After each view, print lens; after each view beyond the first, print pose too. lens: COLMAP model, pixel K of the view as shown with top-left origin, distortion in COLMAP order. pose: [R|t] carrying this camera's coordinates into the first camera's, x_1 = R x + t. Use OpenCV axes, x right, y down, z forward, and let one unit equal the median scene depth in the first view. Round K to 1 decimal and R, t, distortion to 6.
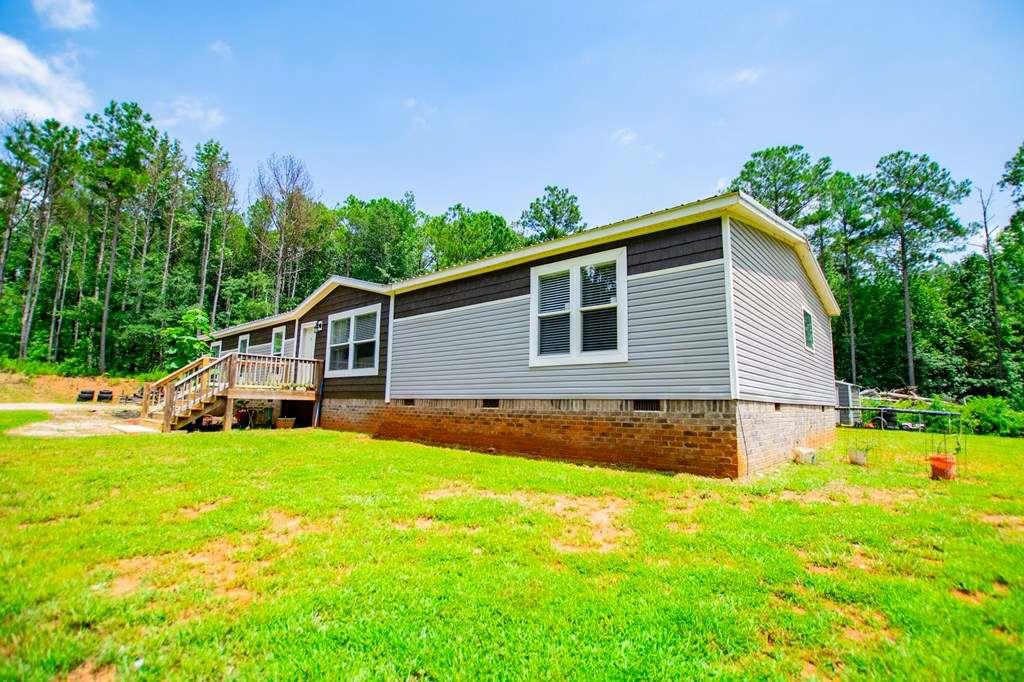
lens RADIAL K [[473.1, 0, 558.3], [0, 473.1, 334.0], [0, 0, 1]] dist [-0.025760, -0.002181]
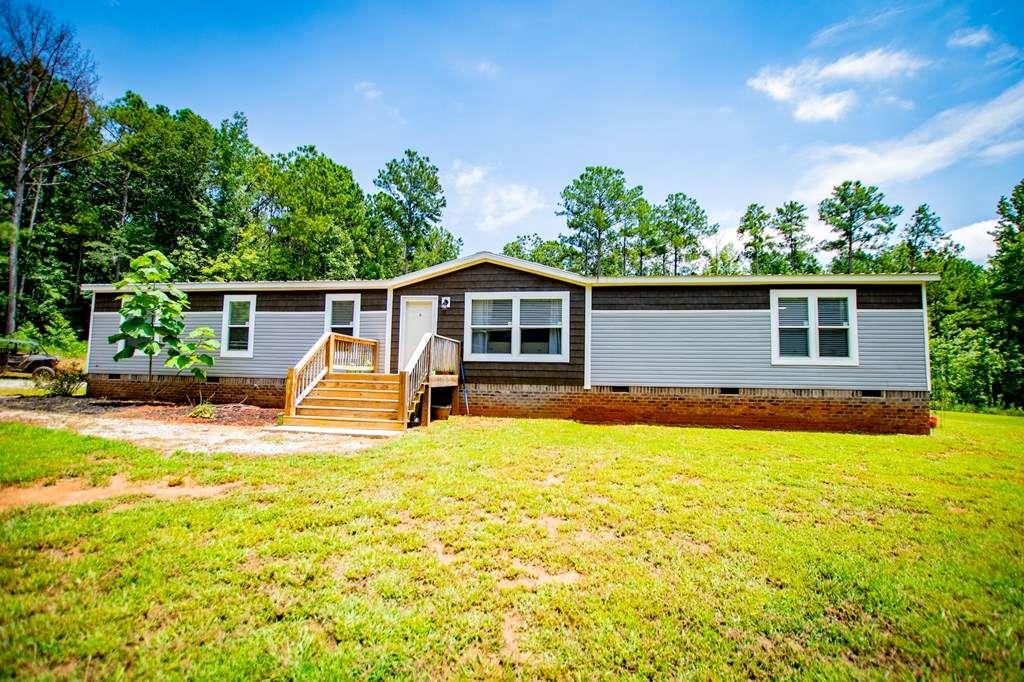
lens RADIAL K [[473.1, 0, 507.2], [0, 473.1, 334.8], [0, 0, 1]] dist [-0.025760, -0.002181]
pose [[0.848953, 0.049892, 0.526108, -1.111186], [-0.086082, 0.995293, 0.044520, -0.007138], [-0.521410, -0.083083, 0.849252, 0.211429]]
